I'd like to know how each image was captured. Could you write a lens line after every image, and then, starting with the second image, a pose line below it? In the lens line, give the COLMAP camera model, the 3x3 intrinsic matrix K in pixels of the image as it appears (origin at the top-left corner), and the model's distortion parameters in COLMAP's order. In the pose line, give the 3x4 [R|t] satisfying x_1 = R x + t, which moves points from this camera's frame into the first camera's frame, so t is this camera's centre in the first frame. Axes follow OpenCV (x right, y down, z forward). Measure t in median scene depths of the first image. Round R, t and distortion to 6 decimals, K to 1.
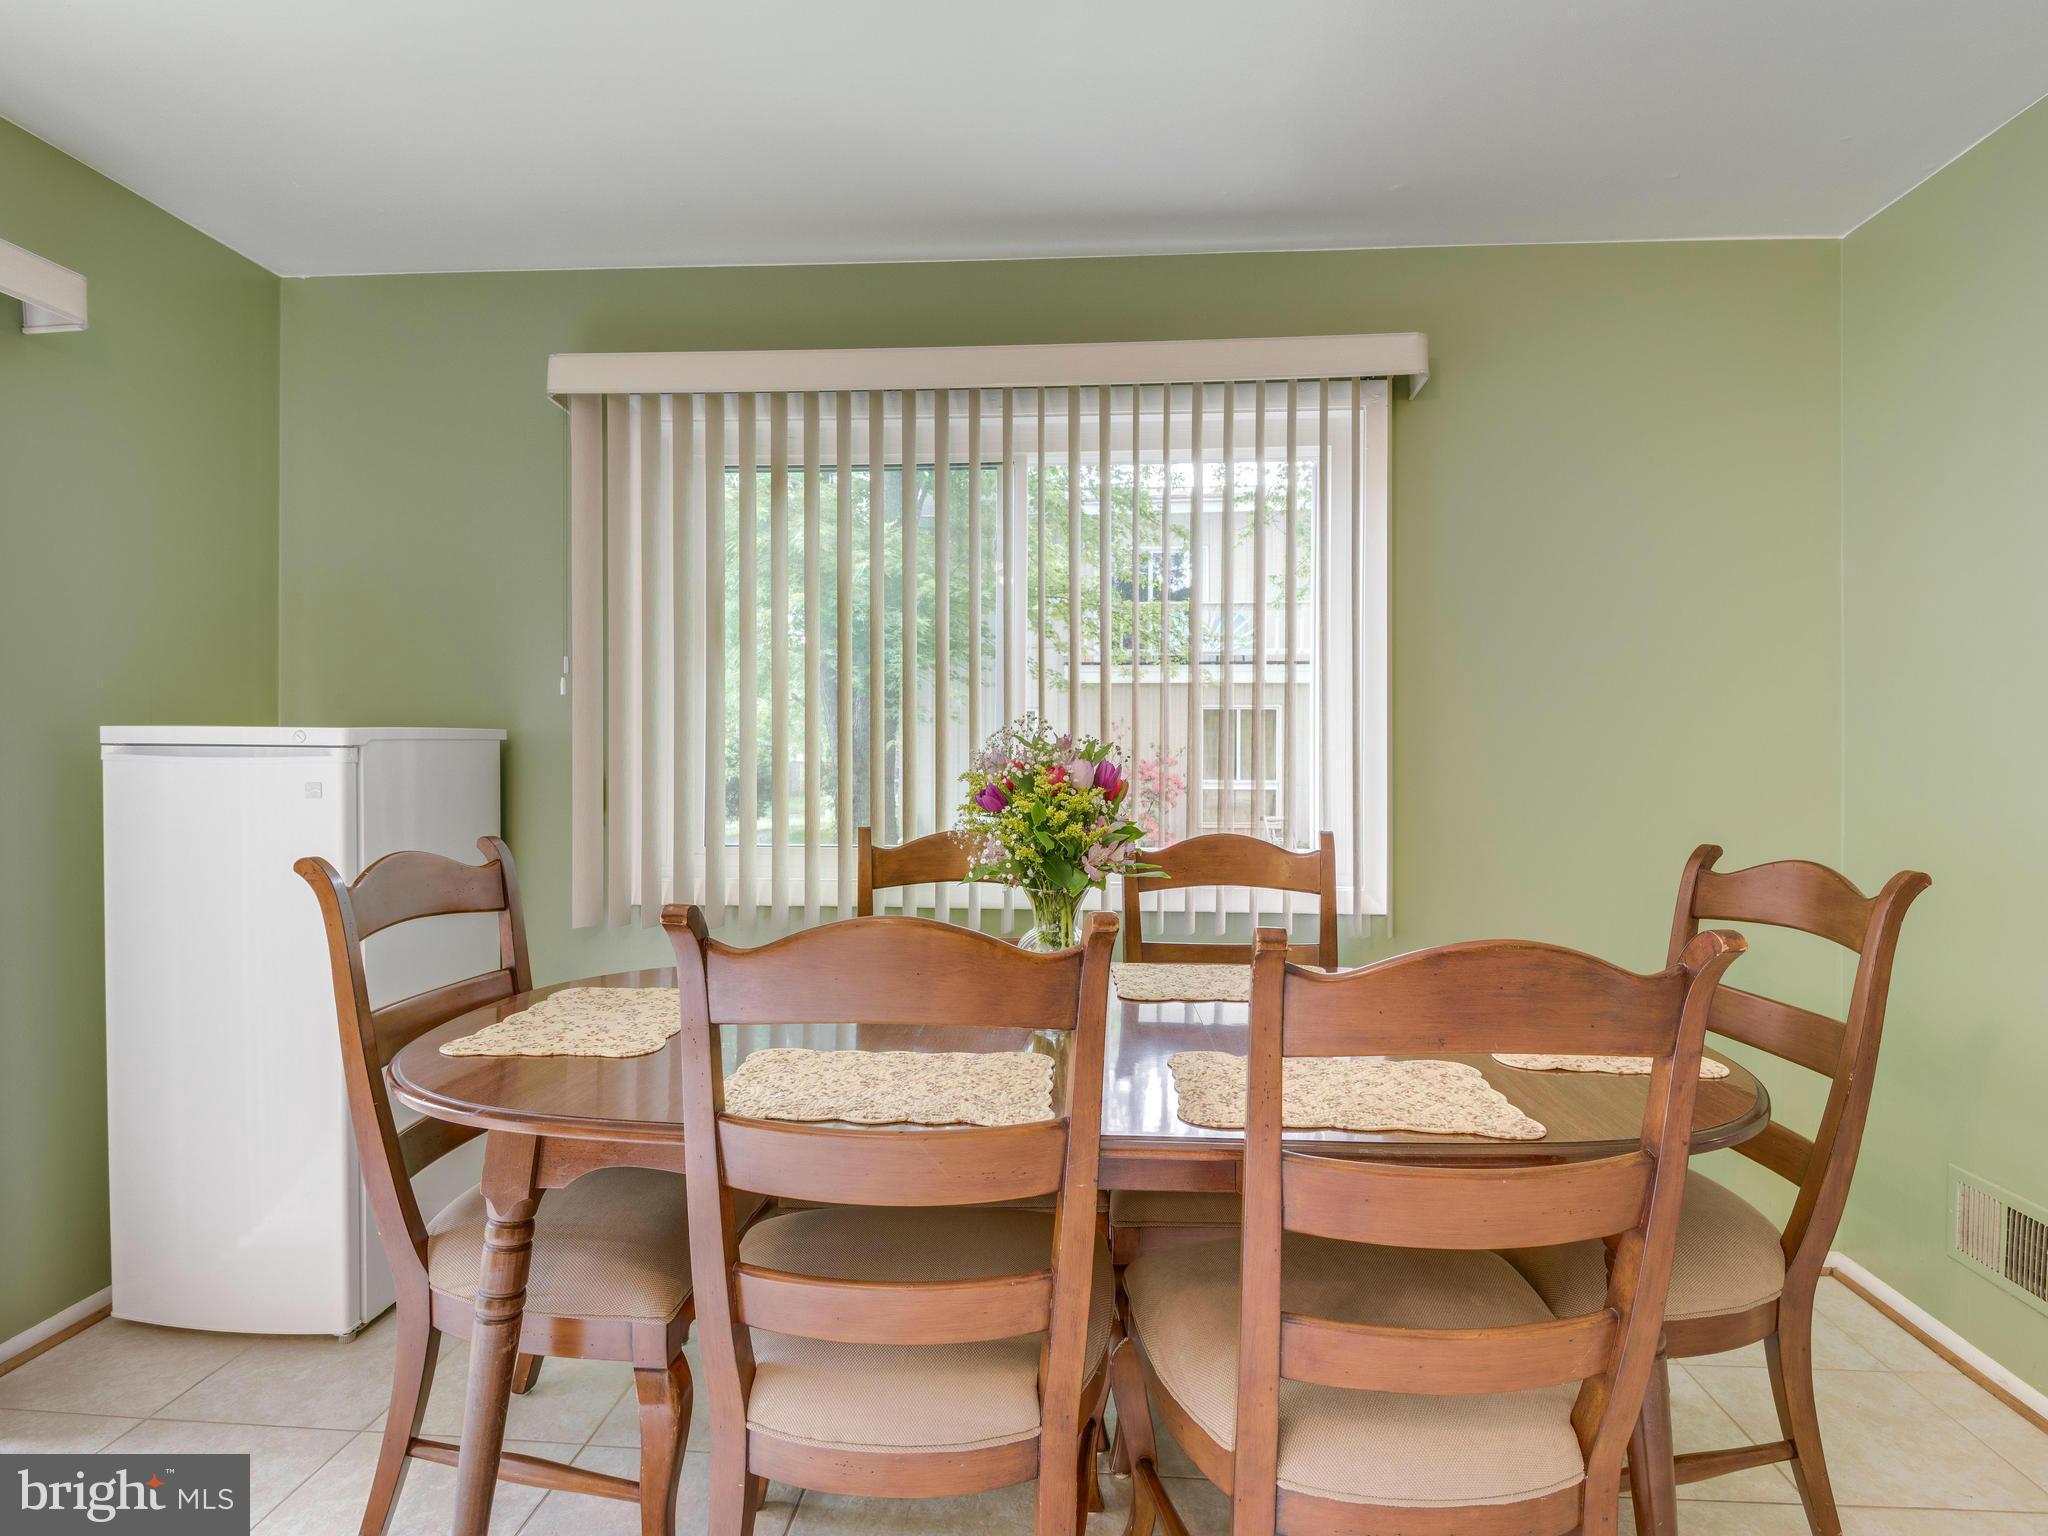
lens RADIAL K [[1071.1, 0, 1043.5], [0, 1071.1, 765.4], [0, 0, 1]] dist [0.010608, -0.015907]
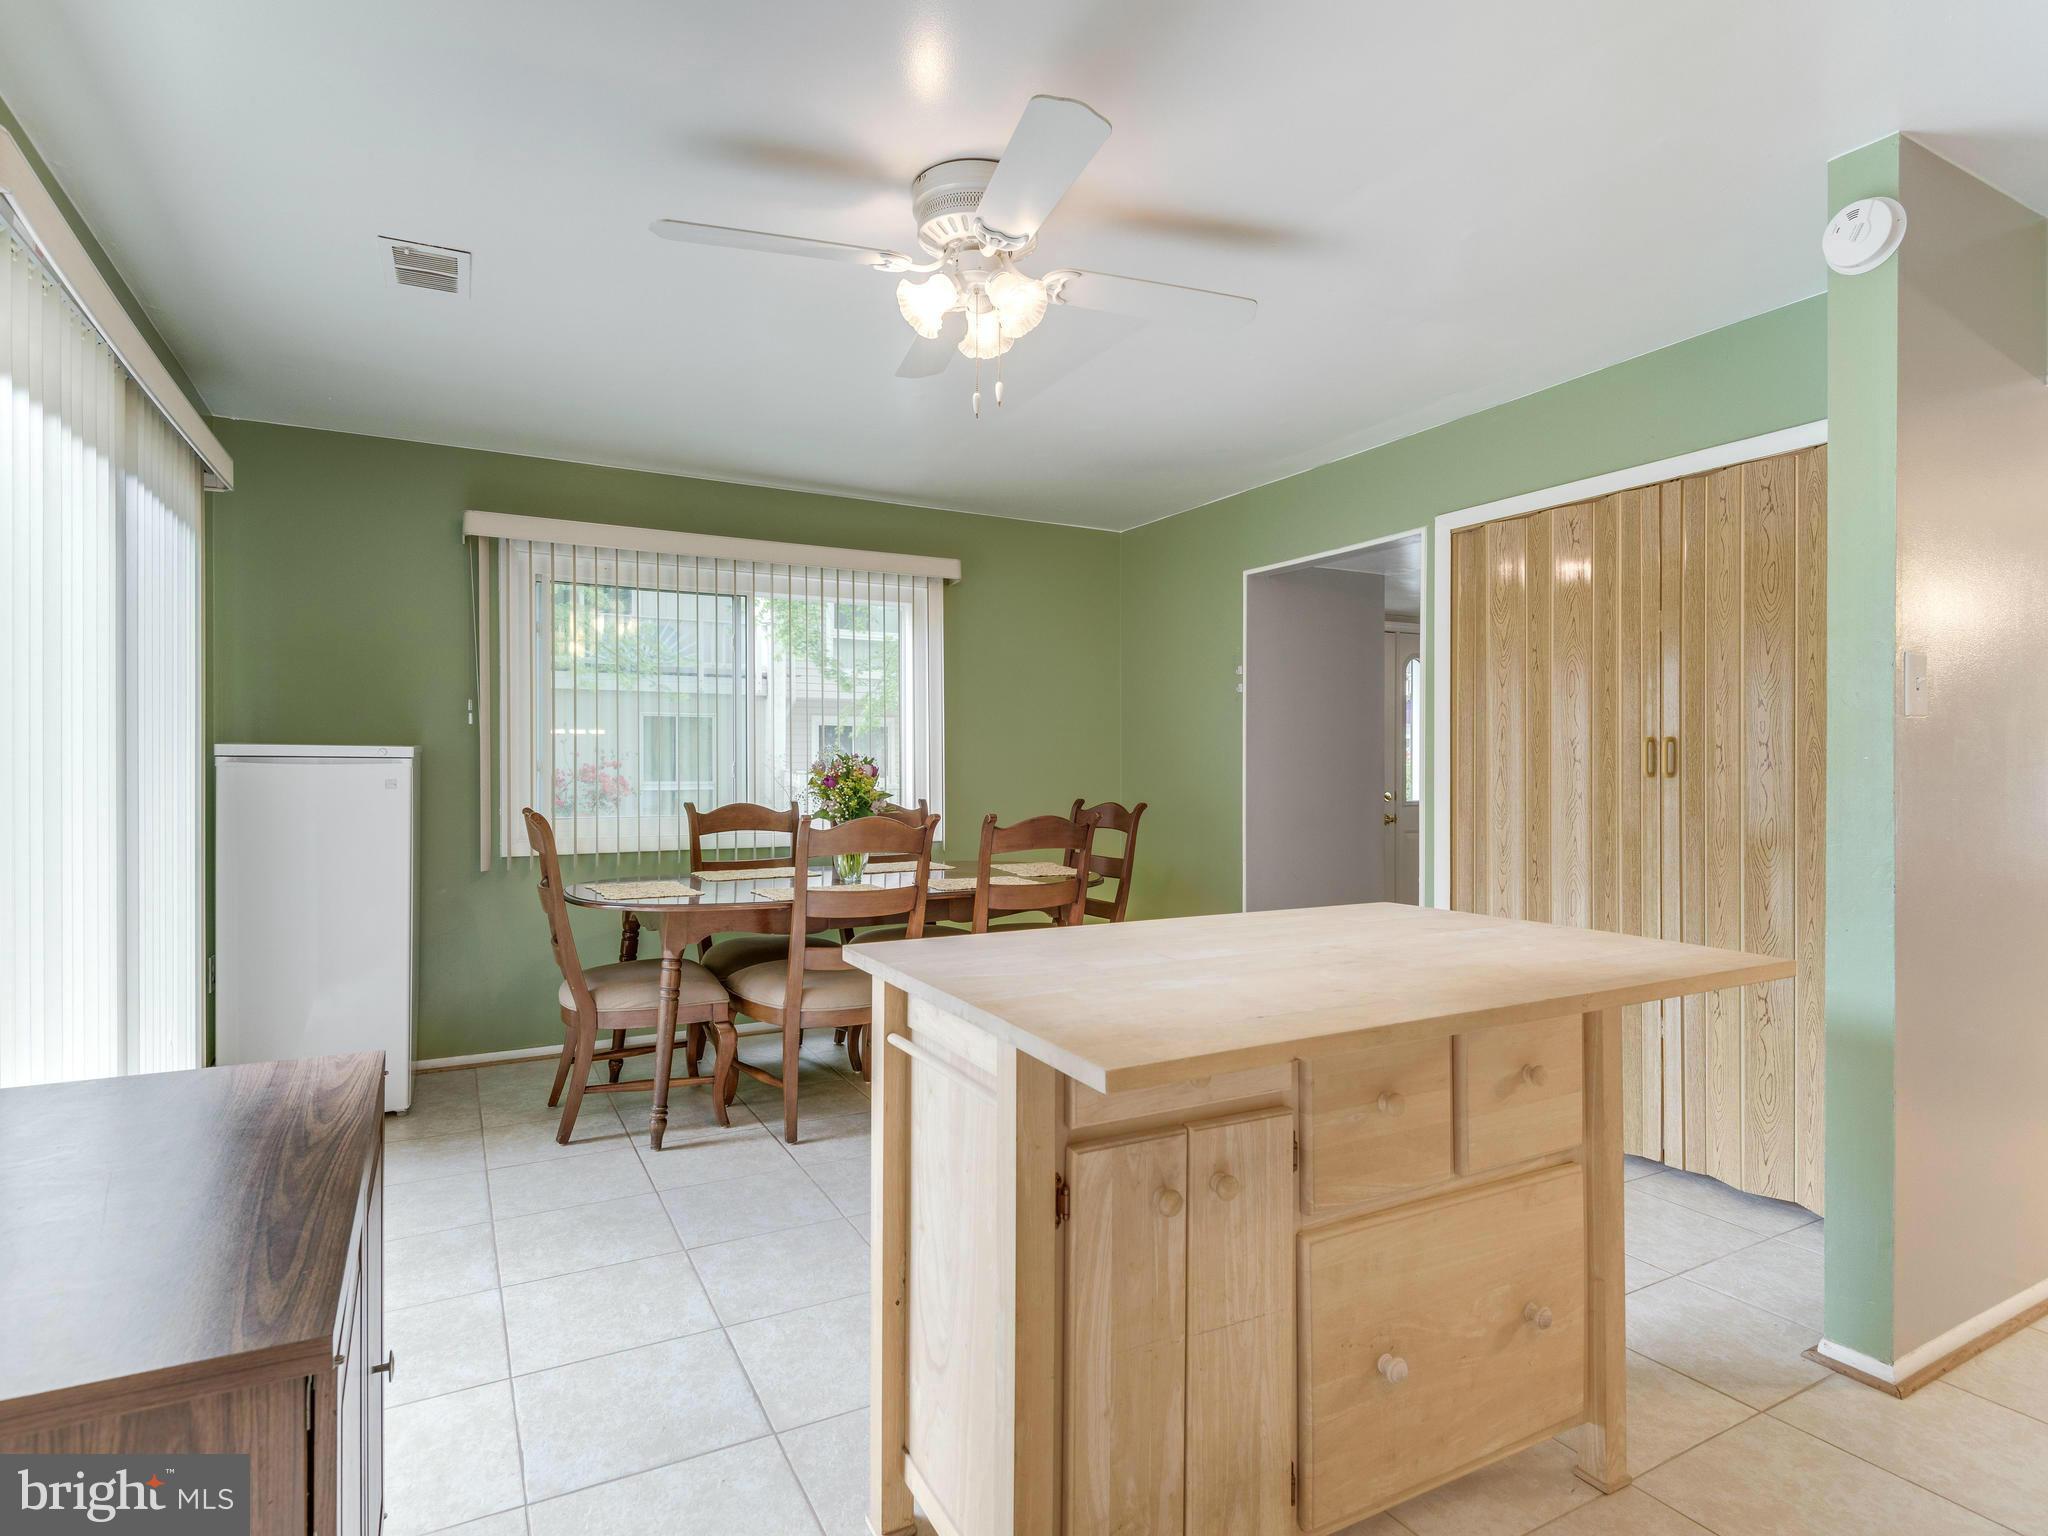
lens RADIAL K [[1071.1, 0, 1020.7], [0, 1071.1, 767.1], [0, 0, 1]] dist [0.010608, -0.015907]
pose [[0.852236, -0.001513, 0.523155, -0.850297], [0.002060, 0.999998, -0.000465, -0.001230], [-0.523153, 0.001474, 0.852237, -1.122425]]
